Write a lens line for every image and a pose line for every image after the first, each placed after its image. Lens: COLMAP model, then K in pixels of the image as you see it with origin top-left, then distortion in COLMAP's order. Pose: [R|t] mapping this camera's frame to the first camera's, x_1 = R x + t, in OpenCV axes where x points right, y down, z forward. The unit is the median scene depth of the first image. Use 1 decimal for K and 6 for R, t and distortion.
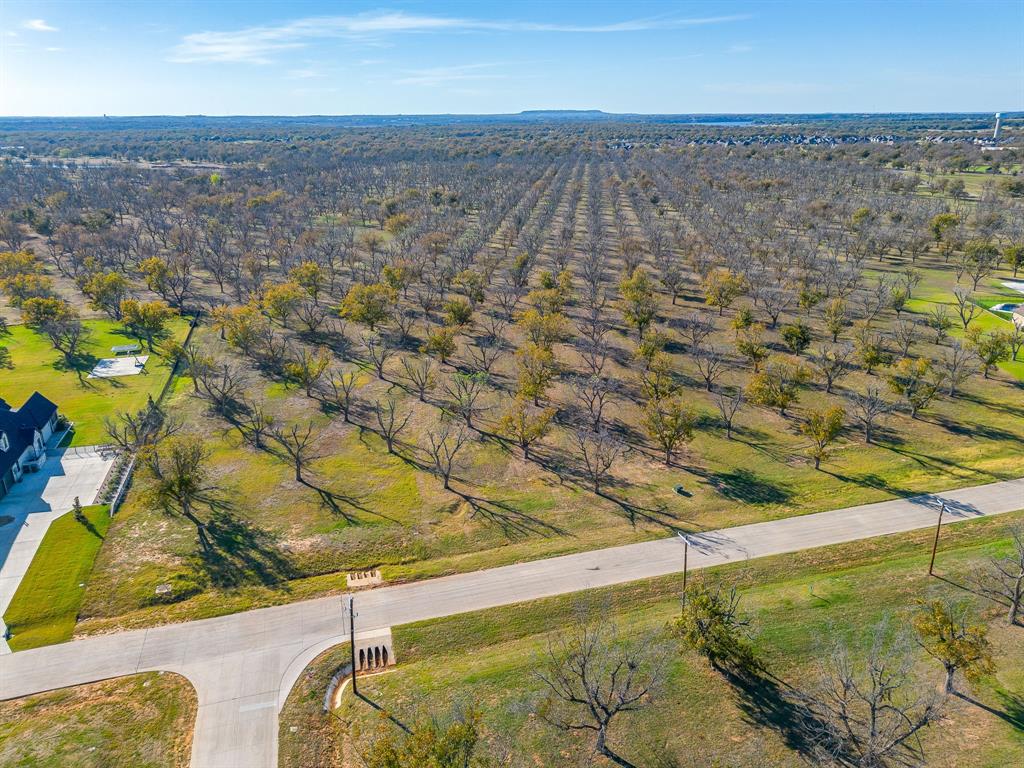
lens RADIAL K [[741.7, 0, 507.7], [0, 741.7, 373.3], [0, 0, 1]] dist [0.056860, -0.044772]
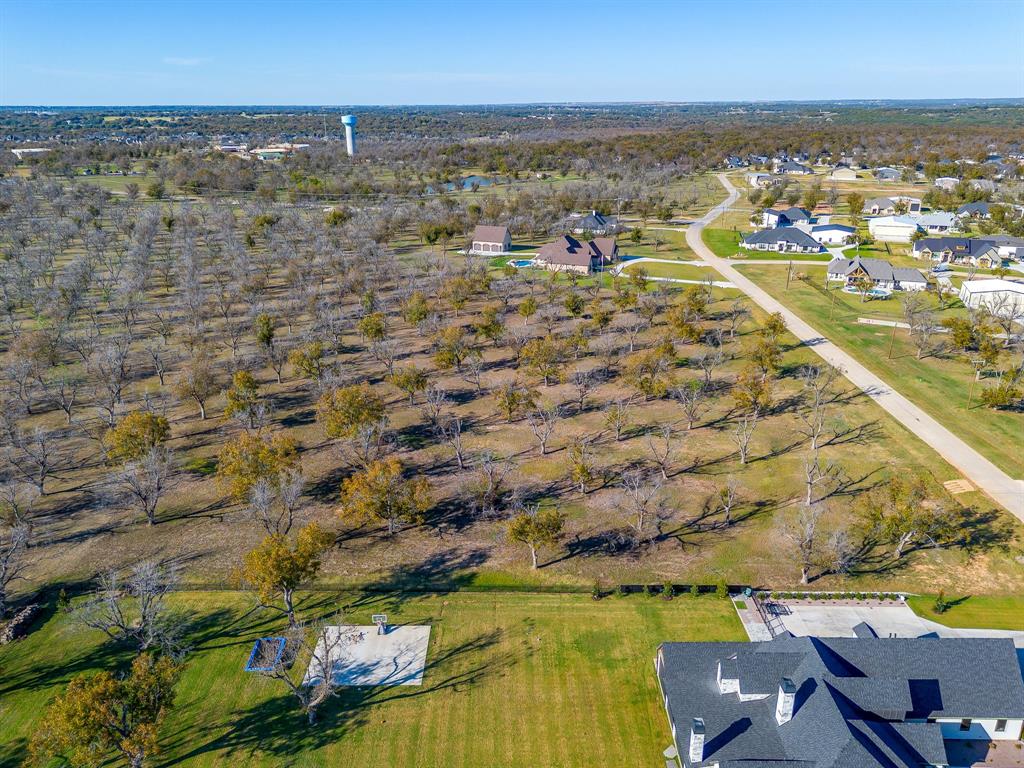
lens RADIAL K [[741.7, 0, 517.8], [0, 741.7, 383.9], [0, 0, 1]] dist [0.056860, -0.044772]
pose [[0.275607, -0.333257, 0.901654, -1.340407], [0.318574, 0.916639, 0.241417, -0.413895], [-0.906946, 0.220708, 0.358799, 0.999576]]
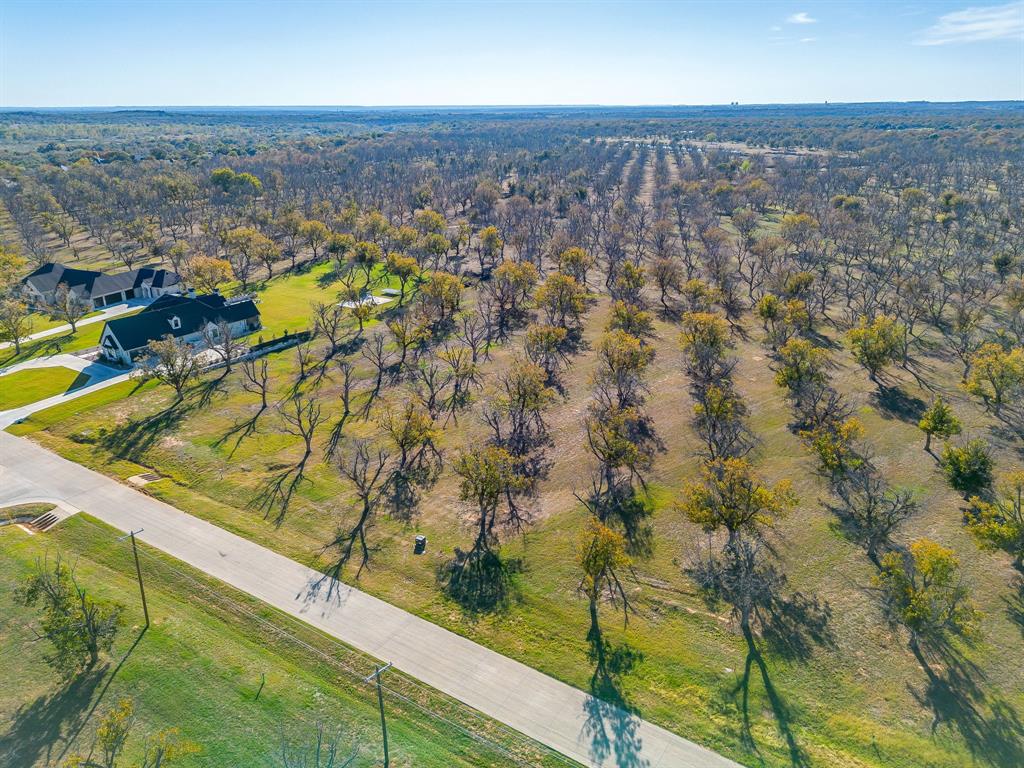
lens RADIAL K [[741.7, 0, 510.3], [0, 741.7, 382.8], [0, 0, 1]] dist [0.056860, -0.044772]
pose [[0.646806, 0.267577, -0.714174, 0.864132], [-0.248289, 0.959296, 0.134548, -0.161613], [0.721106, 0.090295, 0.686915, 0.474983]]
